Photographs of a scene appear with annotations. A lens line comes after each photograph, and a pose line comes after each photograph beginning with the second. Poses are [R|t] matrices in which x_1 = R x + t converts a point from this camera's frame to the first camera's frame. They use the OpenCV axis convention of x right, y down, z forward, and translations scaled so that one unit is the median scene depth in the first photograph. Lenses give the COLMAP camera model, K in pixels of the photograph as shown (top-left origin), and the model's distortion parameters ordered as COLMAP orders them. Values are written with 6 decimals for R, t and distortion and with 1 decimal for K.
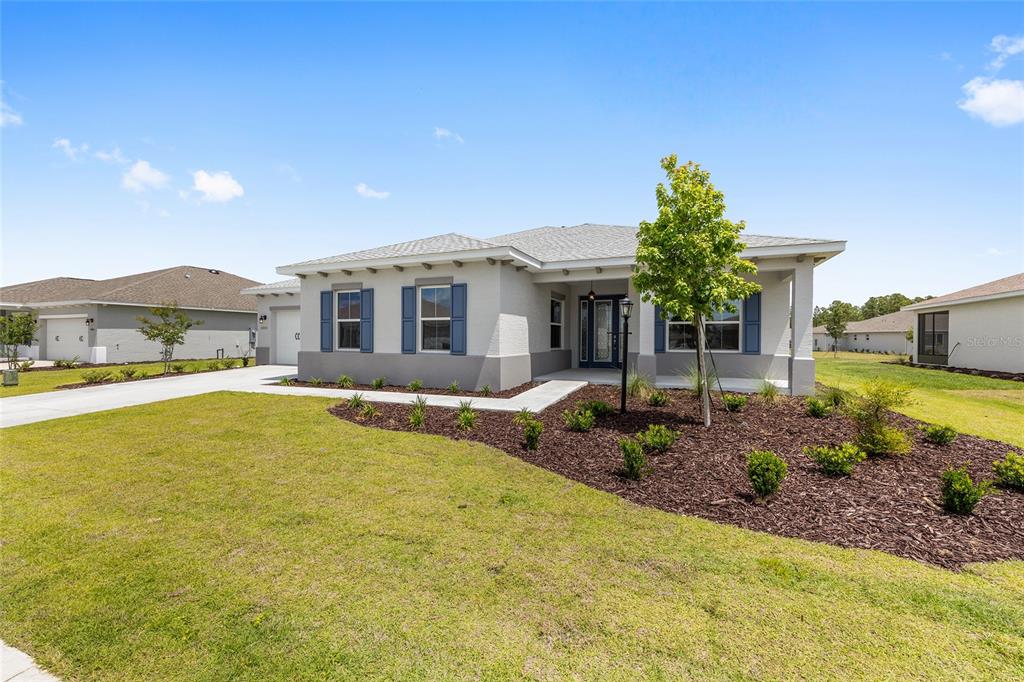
lens RADIAL K [[418.3, 0, 510.4], [0, 418.3, 341.0], [0, 0, 1]] dist [-0.000350, 0.000223]
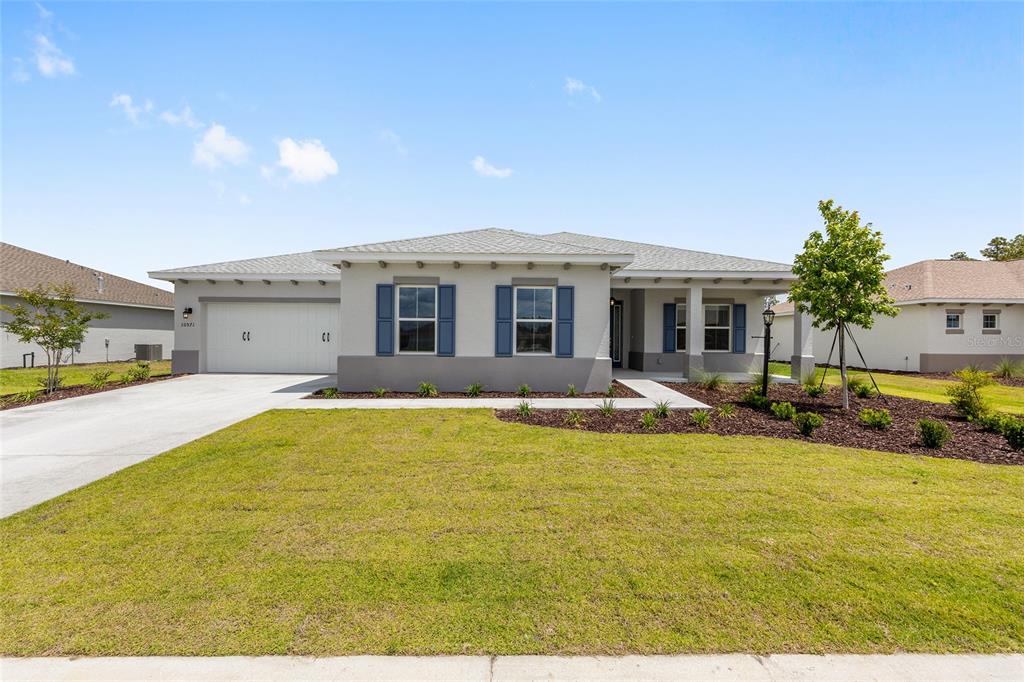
lens RADIAL K [[418.3, 0, 509.3], [0, 418.3, 341.3], [0, 0, 1]] dist [-0.000350, 0.000223]
pose [[0.913442, 0.000799, 0.406967, -0.591953], [-0.001637, 0.999997, 0.001710, -0.005970], [-0.406965, -0.002228, 0.913441, 0.129830]]
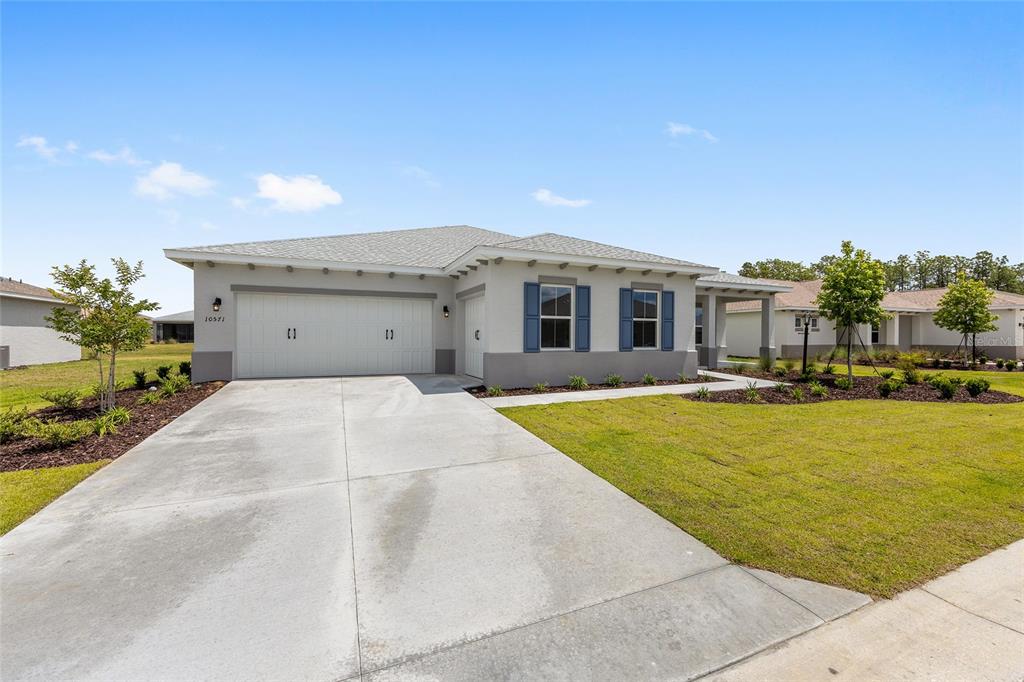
lens RADIAL K [[418.3, 0, 513.8], [0, 418.3, 336.4], [0, 0, 1]] dist [-0.000350, 0.000223]
pose [[0.685843, -0.001321, 0.727748, -1.174730], [0.004194, 0.999989, -0.002137, -0.006080], [-0.727737, 0.004518, 0.685841, 0.457419]]
